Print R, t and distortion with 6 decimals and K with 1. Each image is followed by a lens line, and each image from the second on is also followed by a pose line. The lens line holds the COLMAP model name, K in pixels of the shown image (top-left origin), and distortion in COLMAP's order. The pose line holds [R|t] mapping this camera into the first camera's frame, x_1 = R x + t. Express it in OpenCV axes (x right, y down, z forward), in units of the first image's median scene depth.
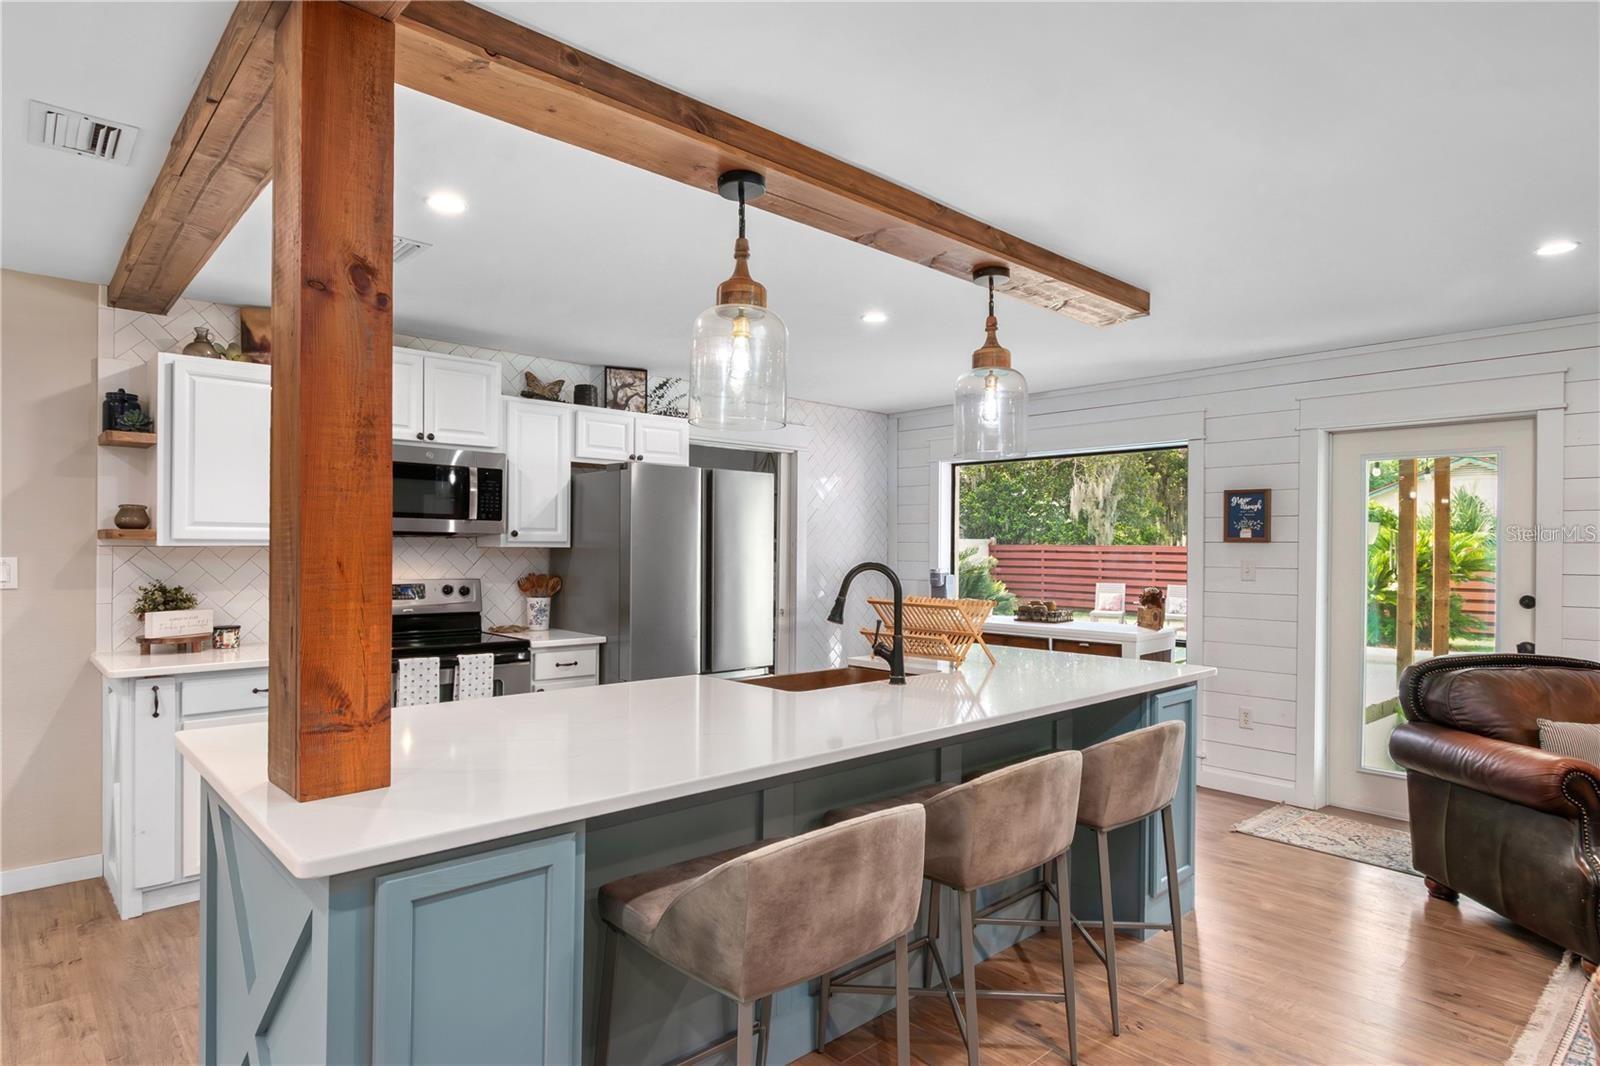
lens RADIAL K [[877.5, 0, 810.7], [0, 877.5, 522.7], [0, 0, 1]] dist [-0.012589, 0.007837]
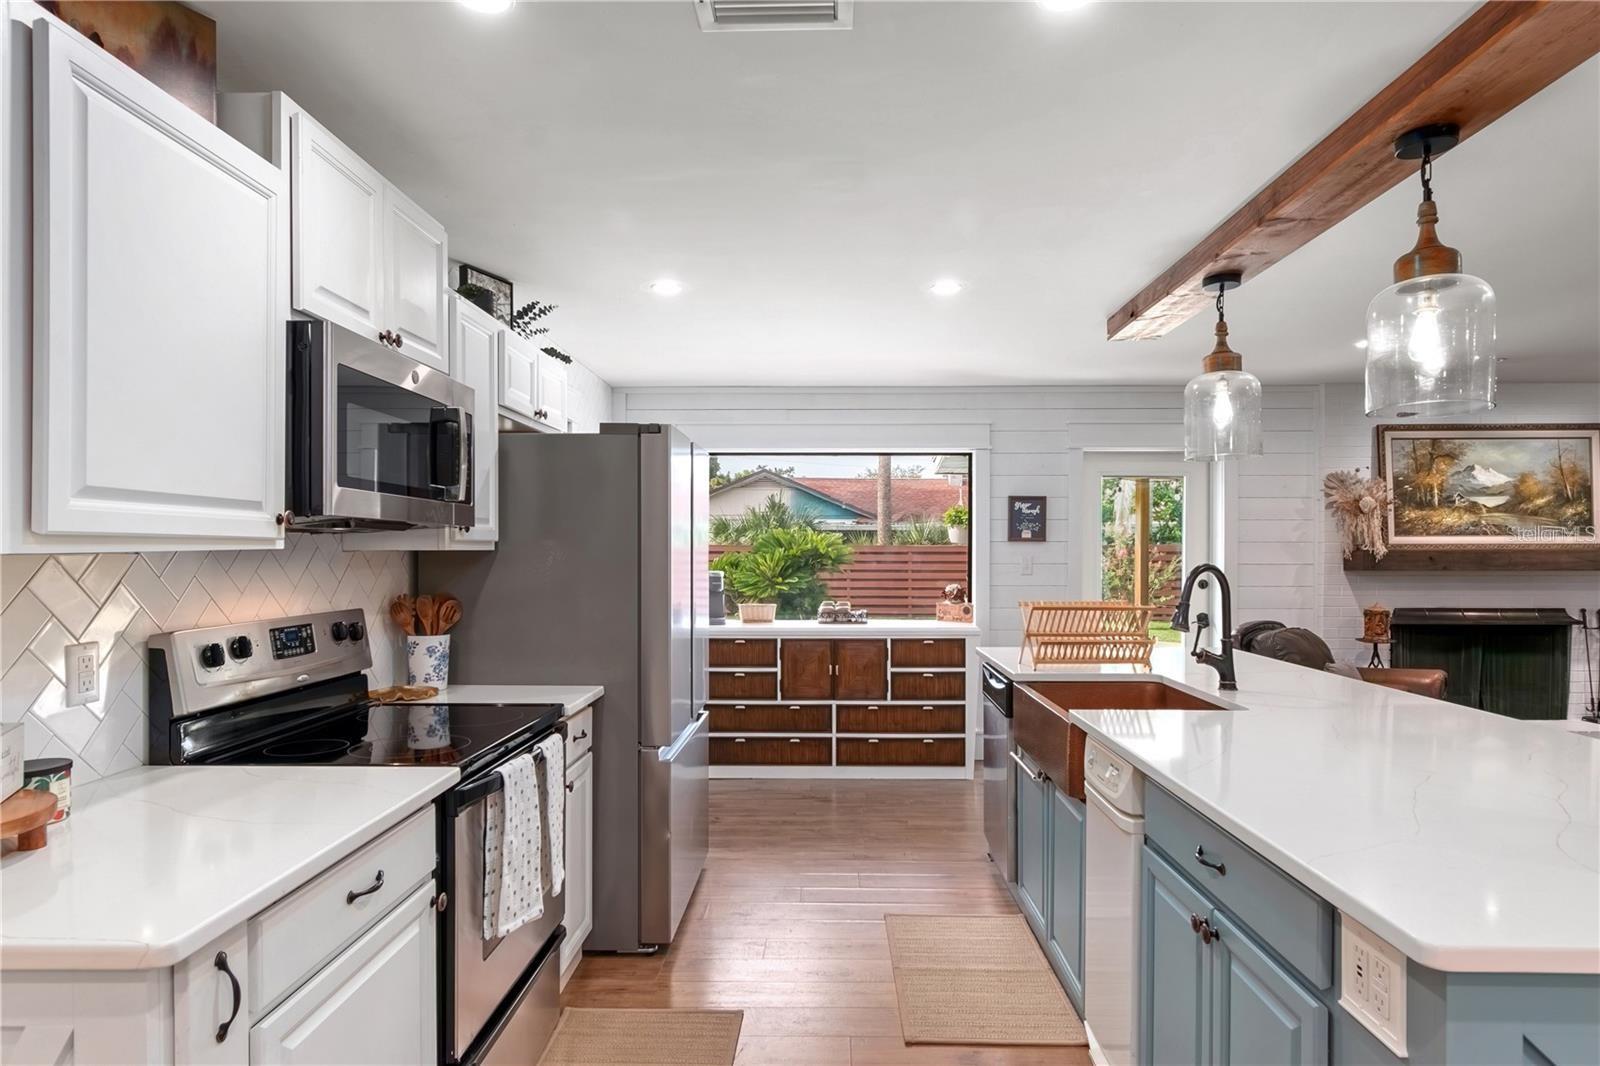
lens RADIAL K [[883.9, 0, 807.2], [0, 883.9, 558.1], [0, 0, 1]] dist [0.000508, -0.002772]
pose [[0.702516, -0.013178, 0.711546, -0.636210], [-0.016726, 0.999247, 0.035020, 0.009273], [-0.711471, -0.036504, 0.701766, 0.456803]]
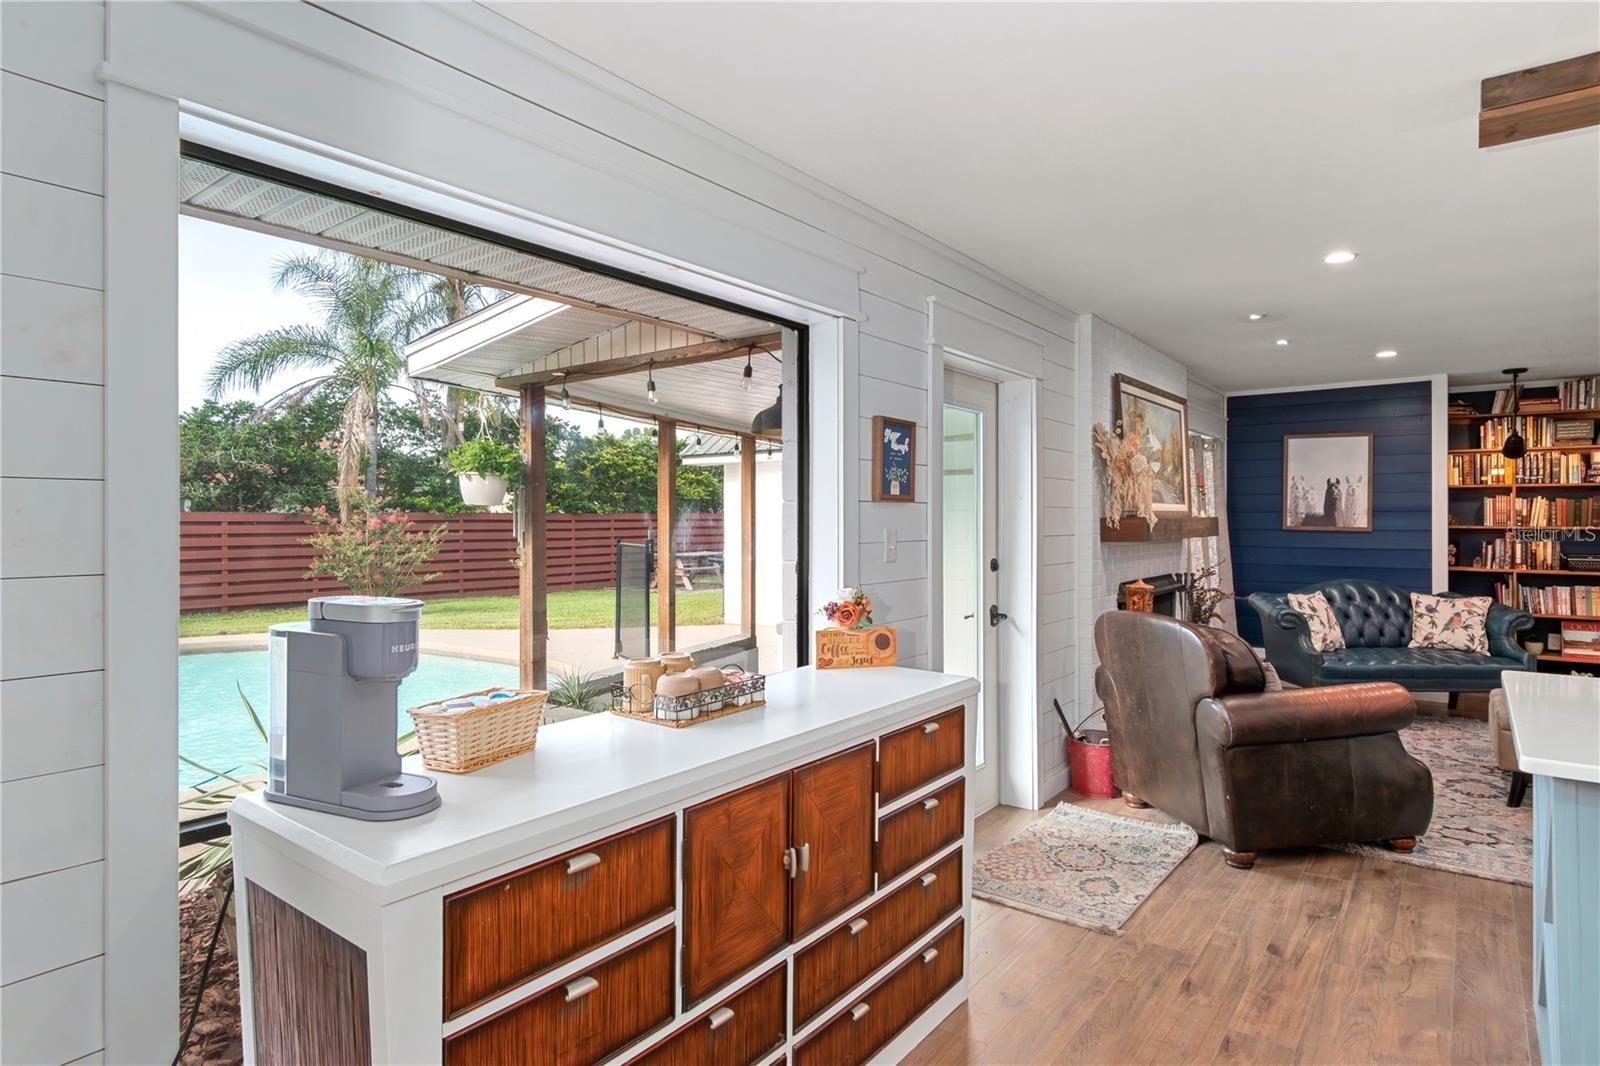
lens RADIAL K [[883.9, 0, 804.9], [0, 883.9, 517.9], [0, 0, 1]] dist [0.000508, -0.002772]
pose [[-0.169582, -0.007108, 0.985490, -0.146208], [-0.030830, 0.999523, 0.001904, 0.040835], [-0.985034, -0.030059, -0.169720, 1.389253]]
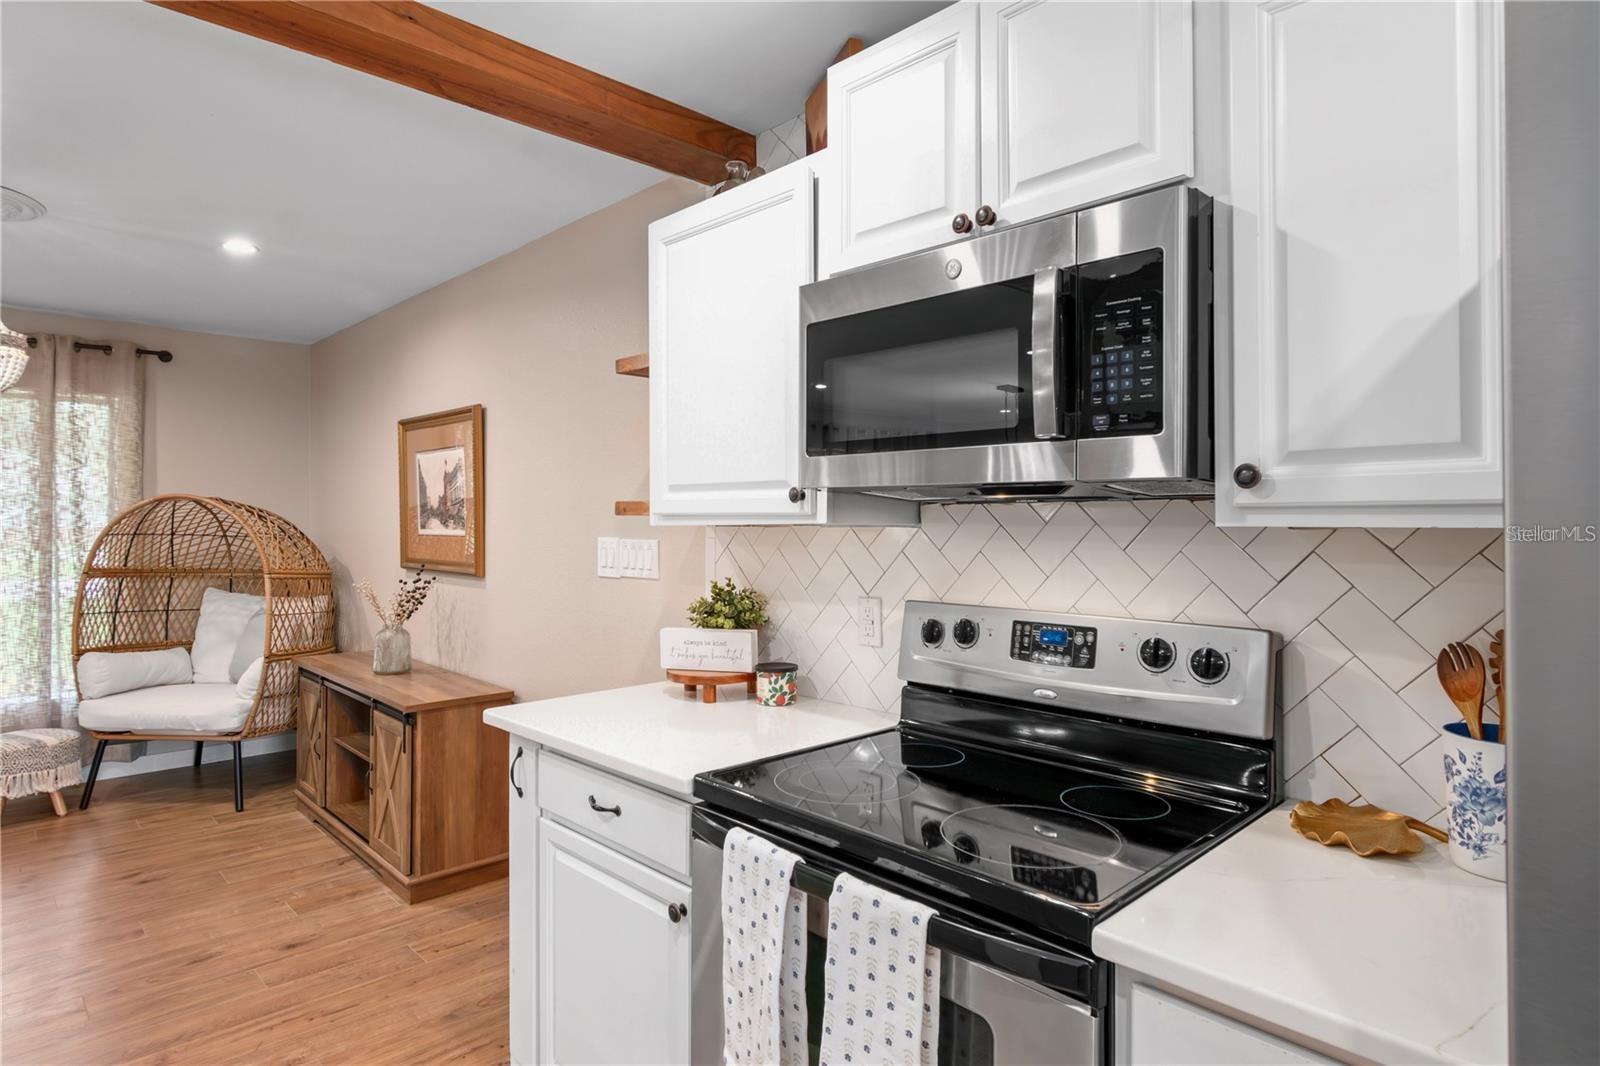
lens RADIAL K [[883.9, 0, 807.3], [0, 883.9, 514.4], [0, 0, 1]] dist [0.000508, -0.002772]
pose [[0.013562, -0.011735, -0.999839, -0.080084], [0.030824, 0.999461, -0.011312, 0.024323], [0.999433, -0.030665, 0.013916, 0.923712]]
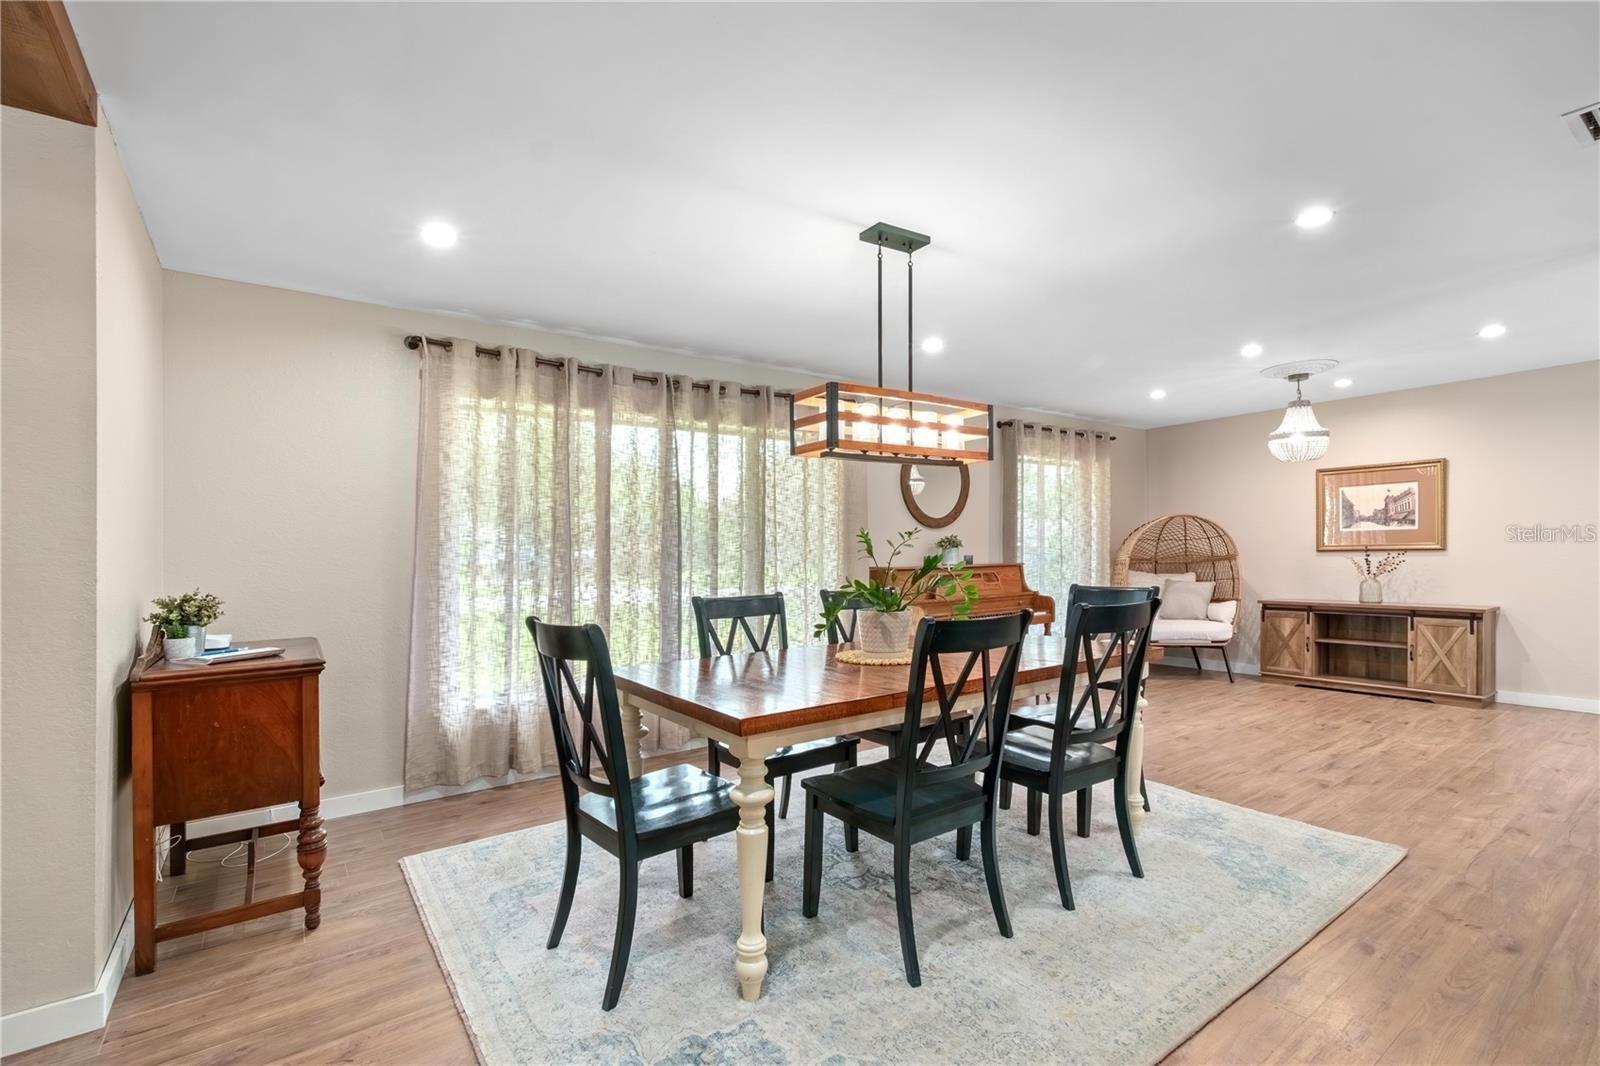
lens RADIAL K [[726.0, 0, 811.6], [0, 726.0, 542.8], [0, 0, 1]] dist [0.003040, -0.000415]
pose [[-0.106203, -0.017892, -0.994183, 0.529717], [0.045778, 0.998690, -0.022863, 0.028685], [0.993290, -0.047940, -0.105245, -0.416049]]
